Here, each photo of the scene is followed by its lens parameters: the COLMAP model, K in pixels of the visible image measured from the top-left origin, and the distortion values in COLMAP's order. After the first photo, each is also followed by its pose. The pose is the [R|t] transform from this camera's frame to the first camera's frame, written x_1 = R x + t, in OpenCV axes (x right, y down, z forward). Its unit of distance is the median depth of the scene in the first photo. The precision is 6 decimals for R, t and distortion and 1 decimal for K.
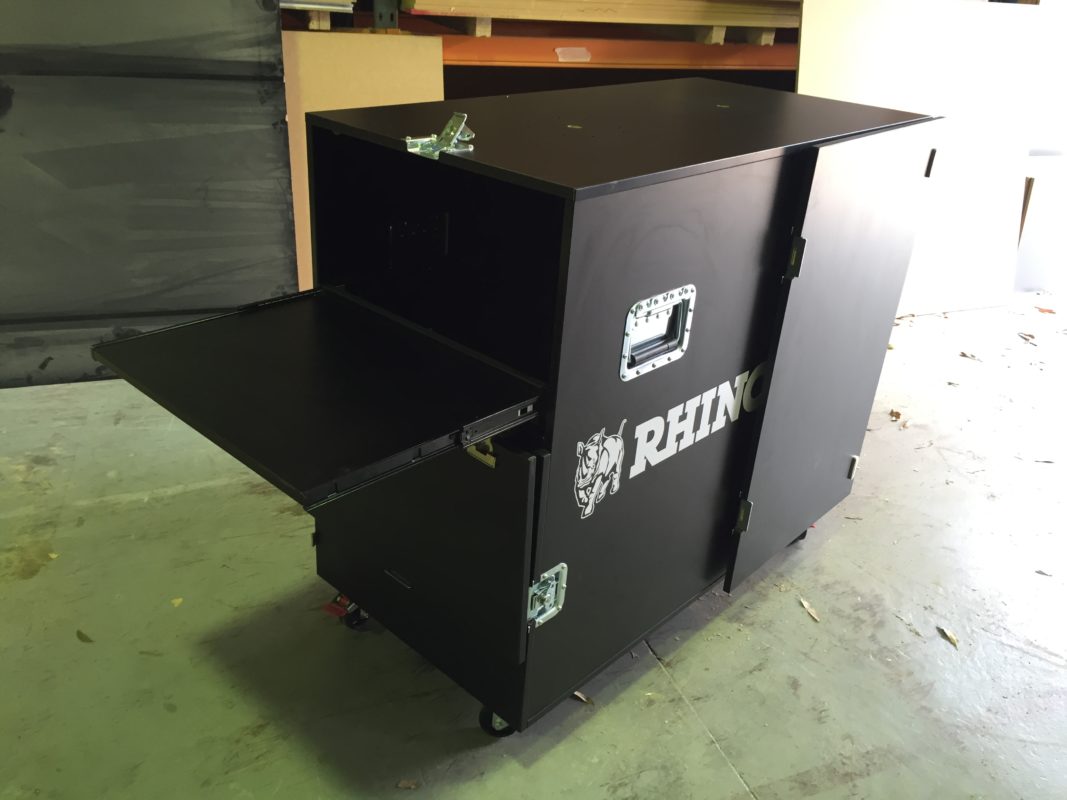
lens RADIAL K [[903.0, 0, 530.8], [0, 903.0, 398.9], [0, 0, 1]] dist [-0.042341, -0.022287]
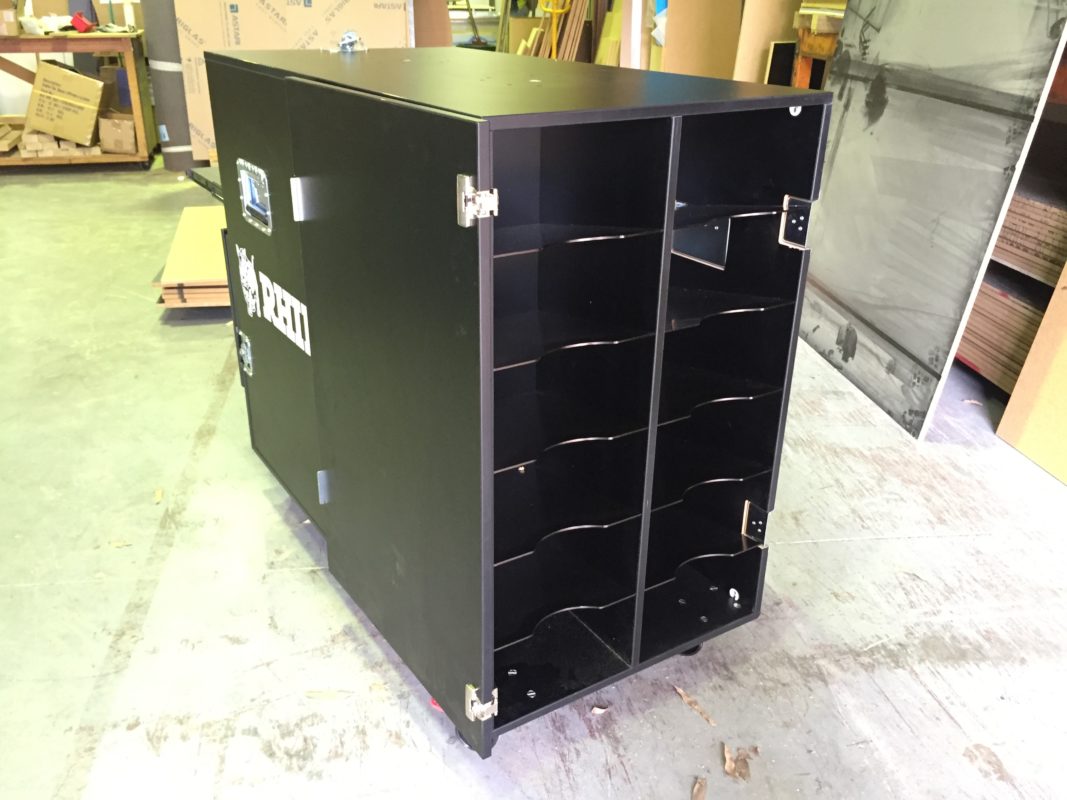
lens RADIAL K [[903.0, 0, 529.5], [0, 903.0, 402.5], [0, 0, 1]] dist [-0.042341, -0.022287]
pose [[-0.222744, 0.331098, -0.916929, 0.666530], [-0.455777, 0.796068, 0.398175, -0.265816], [0.861773, 0.506606, -0.026413, 0.764477]]
